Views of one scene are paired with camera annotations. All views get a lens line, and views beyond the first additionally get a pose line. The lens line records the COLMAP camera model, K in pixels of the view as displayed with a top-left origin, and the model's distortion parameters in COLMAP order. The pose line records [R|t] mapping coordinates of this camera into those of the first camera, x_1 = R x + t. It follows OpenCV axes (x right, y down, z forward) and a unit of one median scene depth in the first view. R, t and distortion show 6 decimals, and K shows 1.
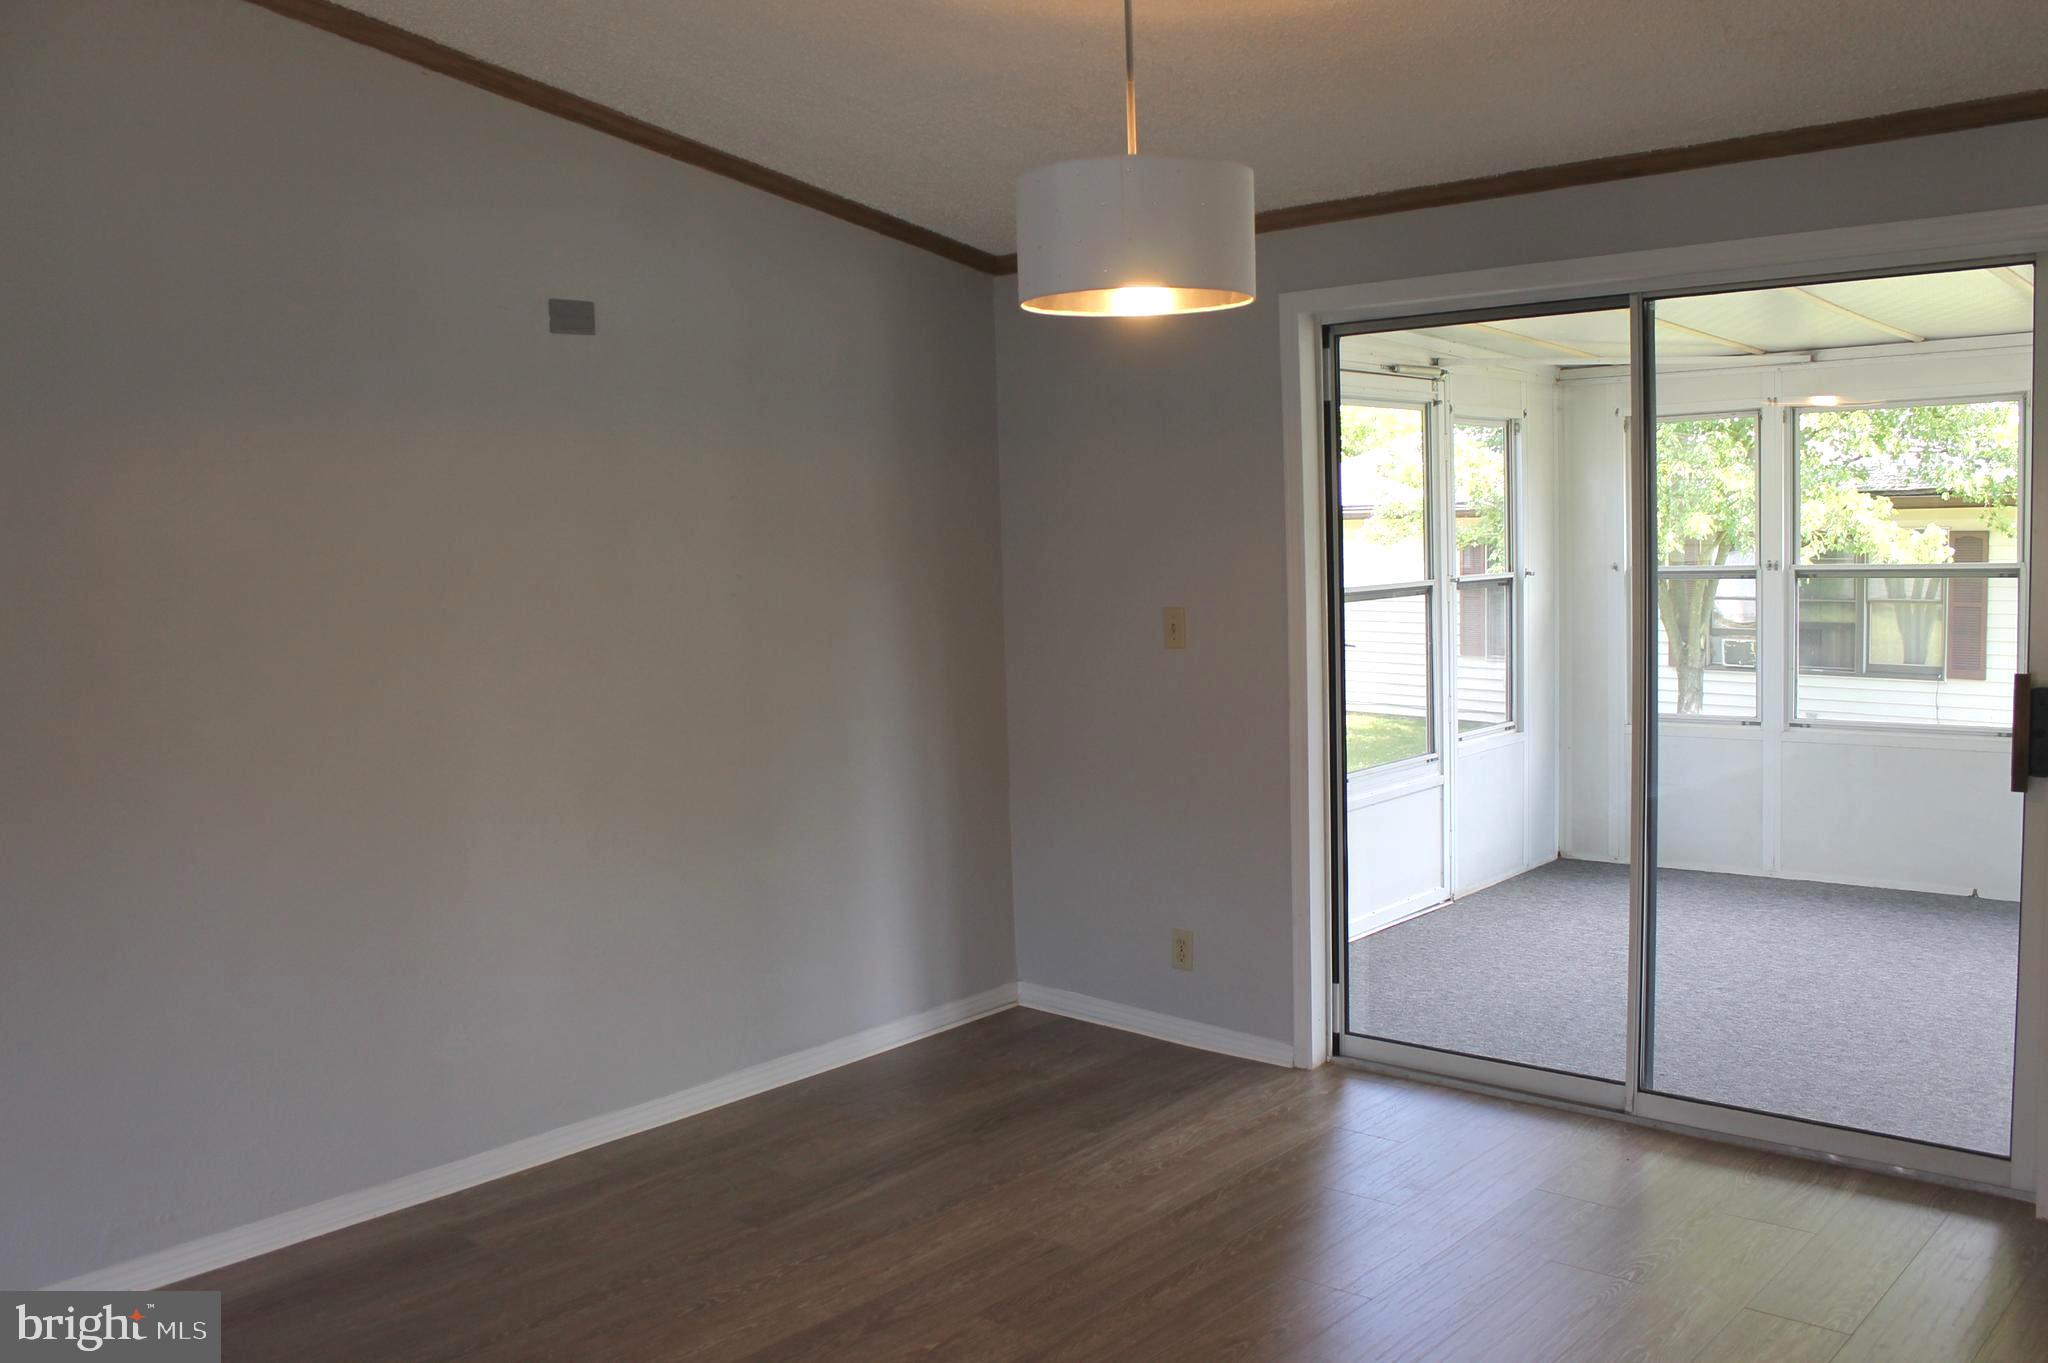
lens RADIAL K [[1730.9, 0, 1027.0], [0, 1730.9, 683.7], [0, 0, 1]] dist [-0.161786, 0.139885]
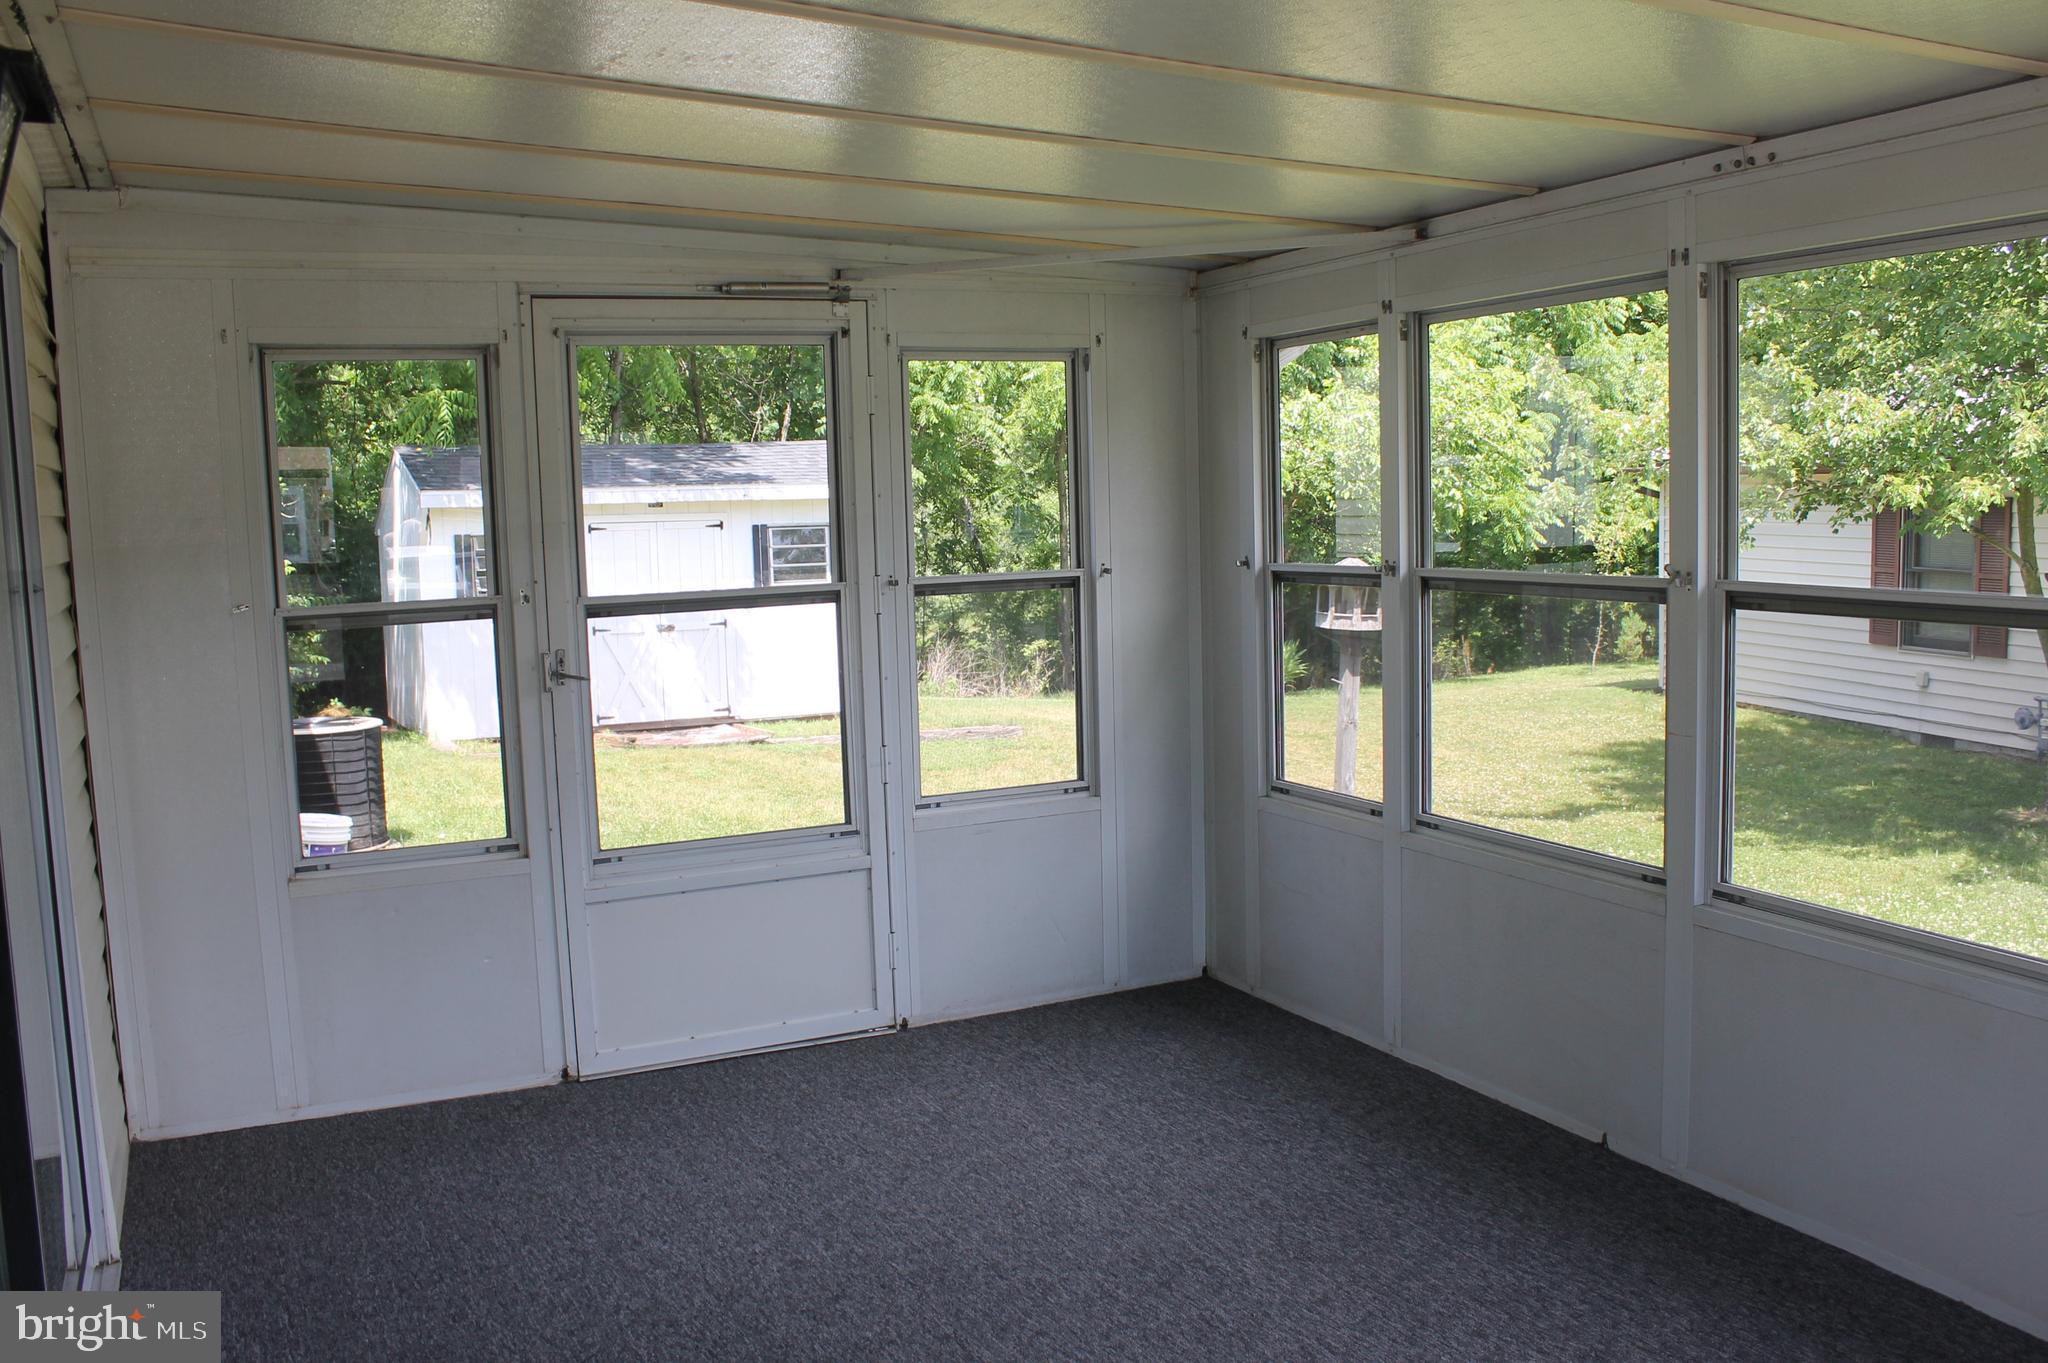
lens RADIAL K [[1730.9, 0, 1024.0], [0, 1730.9, 685.1], [0, 0, 1]] dist [-0.161786, 0.139885]
pose [[0.922705, 0.045772, -0.382779, 0.574820], [-0.032330, 0.998616, 0.041479, -0.049605], [0.384148, -0.025898, 0.922908, 0.362421]]
